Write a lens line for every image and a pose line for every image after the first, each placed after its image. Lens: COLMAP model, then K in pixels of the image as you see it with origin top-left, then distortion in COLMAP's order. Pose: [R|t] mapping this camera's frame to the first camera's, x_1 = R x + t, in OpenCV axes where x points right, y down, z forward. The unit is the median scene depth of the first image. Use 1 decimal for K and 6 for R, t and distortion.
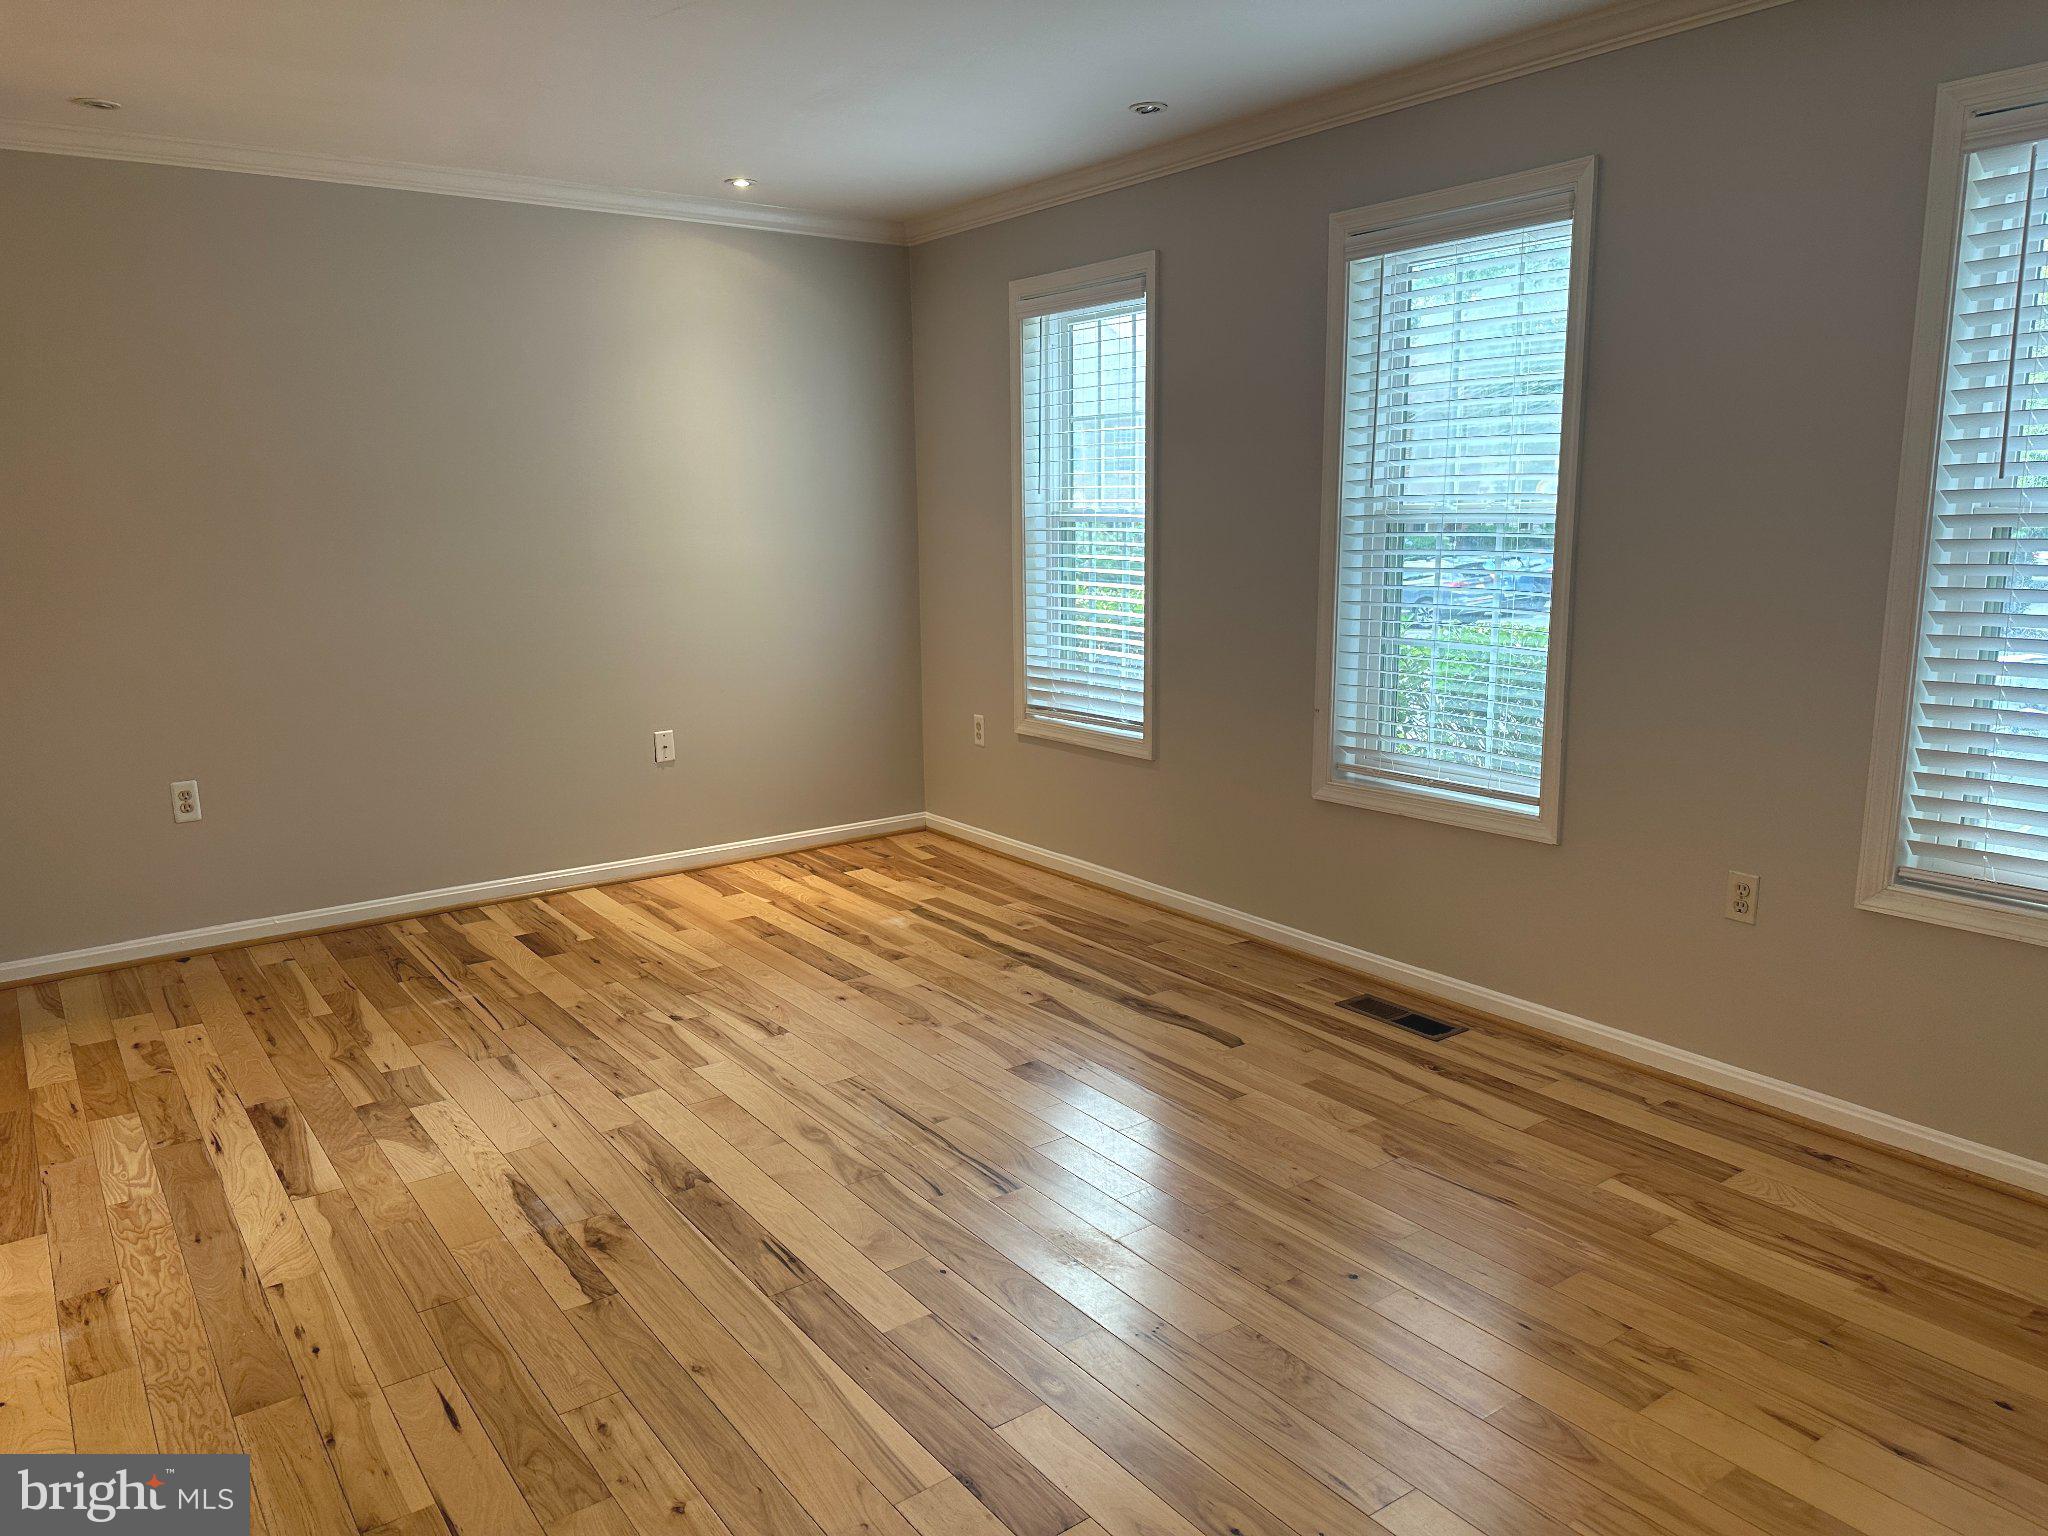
lens RADIAL K [[1443.7, 0, 1024.0], [0, 1443.7, 768.0], [0, 0, 1]] dist [0.095340, -0.138742]
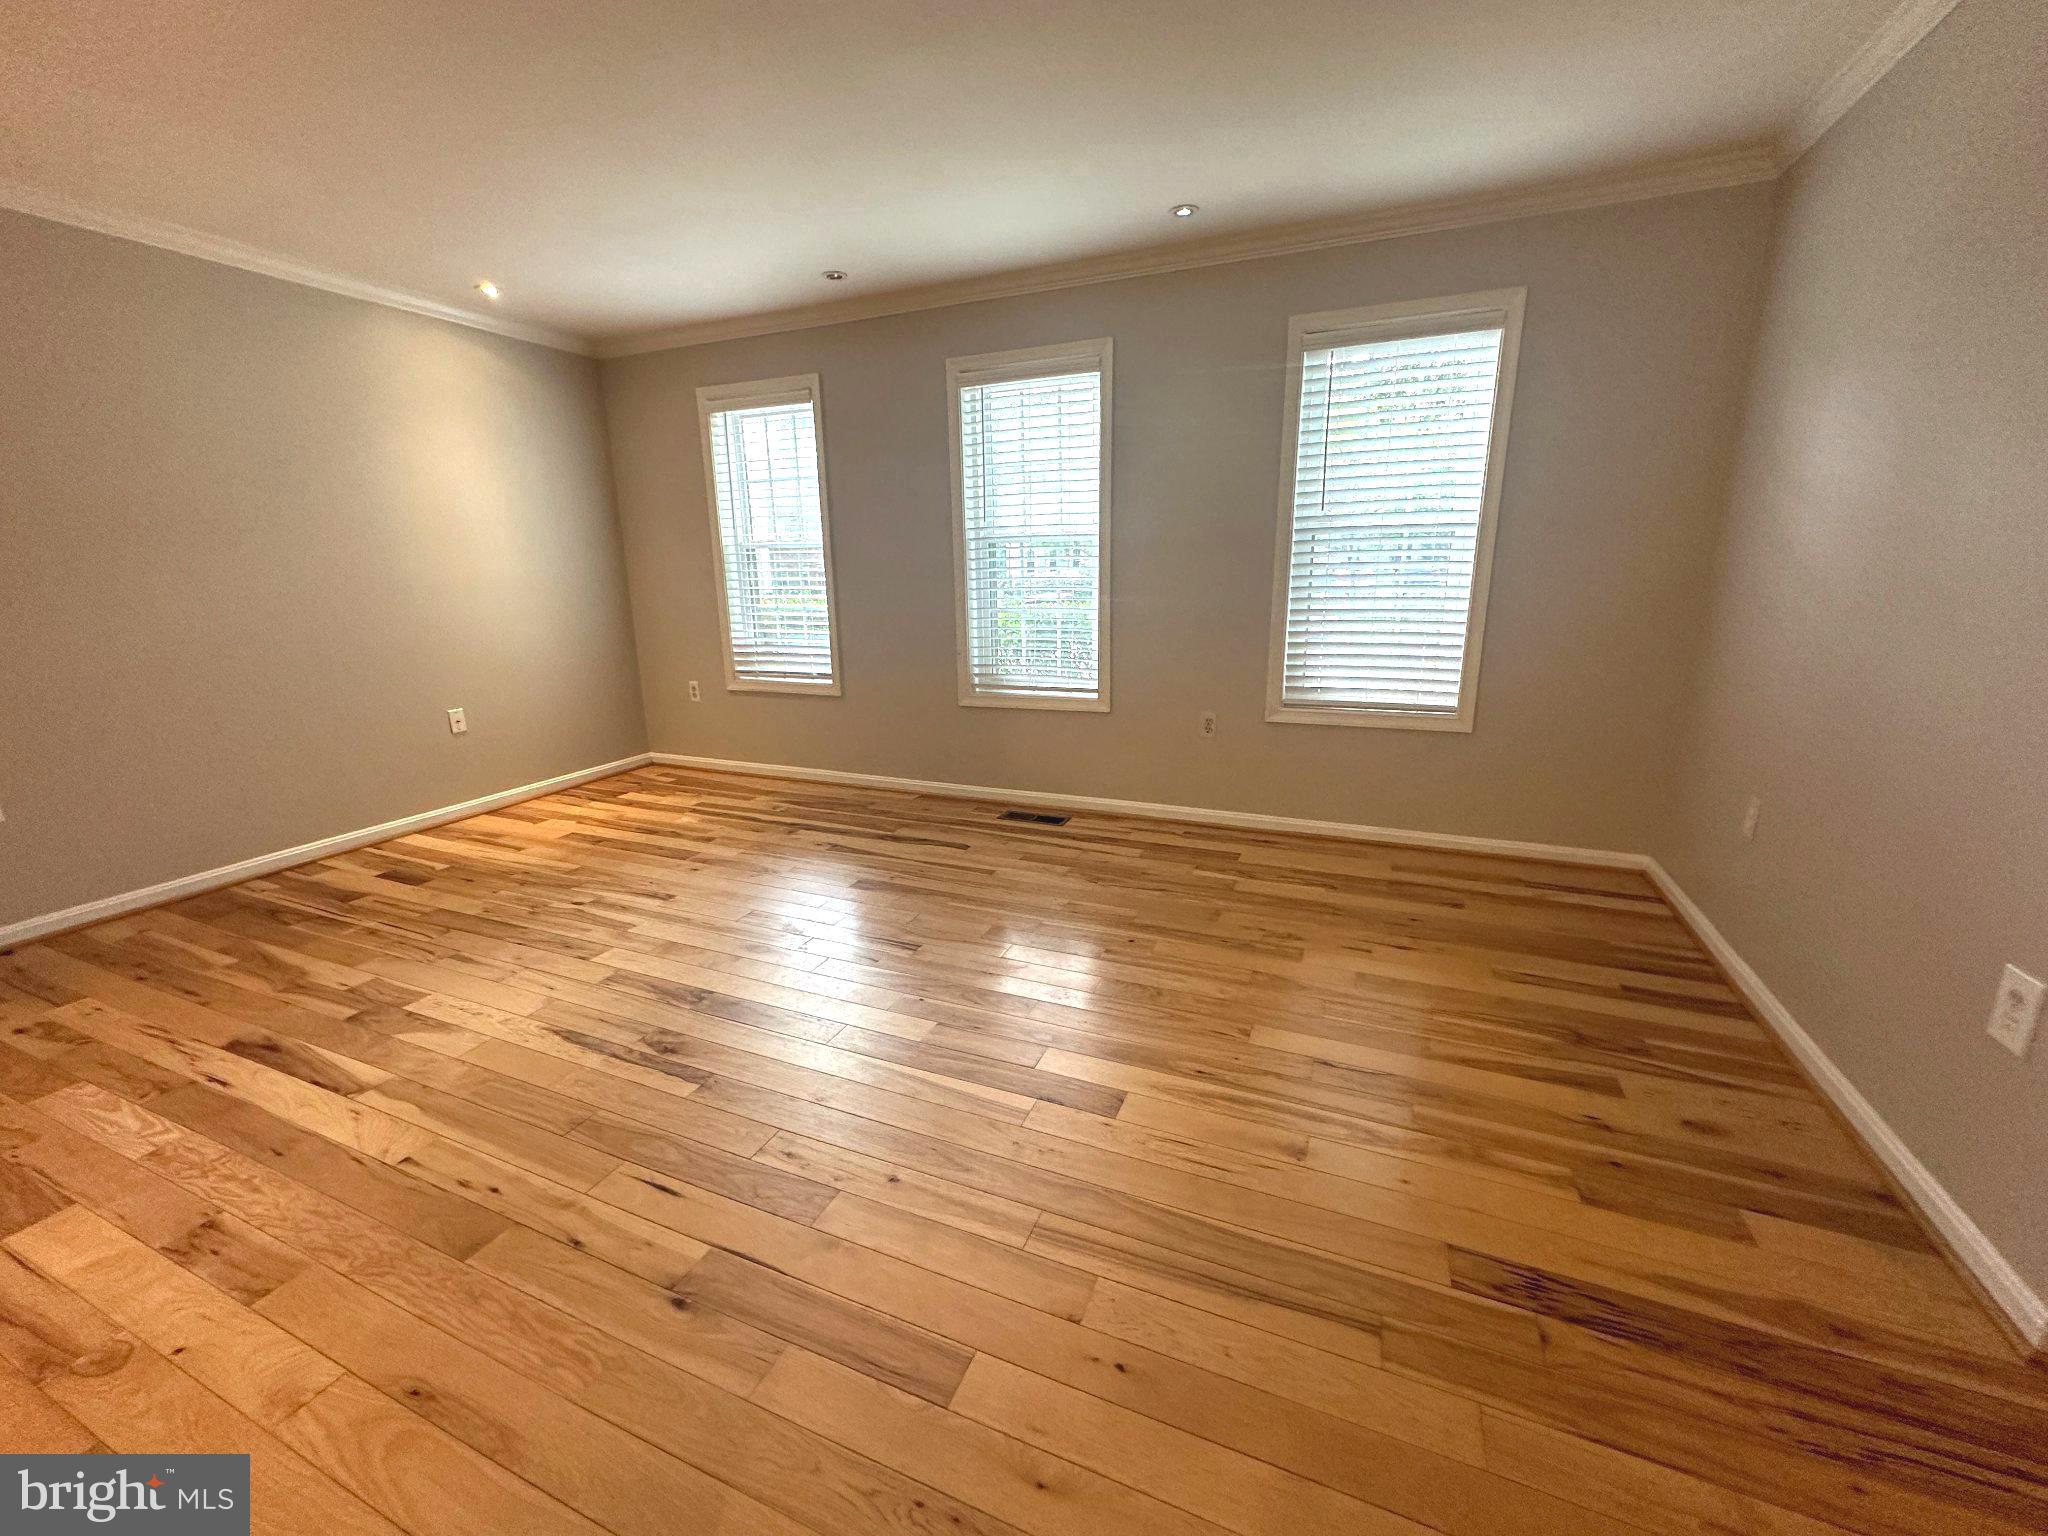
lens RADIAL K [[828.6, 0, 1018.9], [0, 828.6, 762.1], [0, 0, 1]] dist [-0.002383, -0.000546]
pose [[0.855526, -0.121808, 0.503227, -0.244892], [0.099677, 0.992499, 0.070780, 0.025250], [-0.508074, -0.010394, 0.861251, 0.117765]]
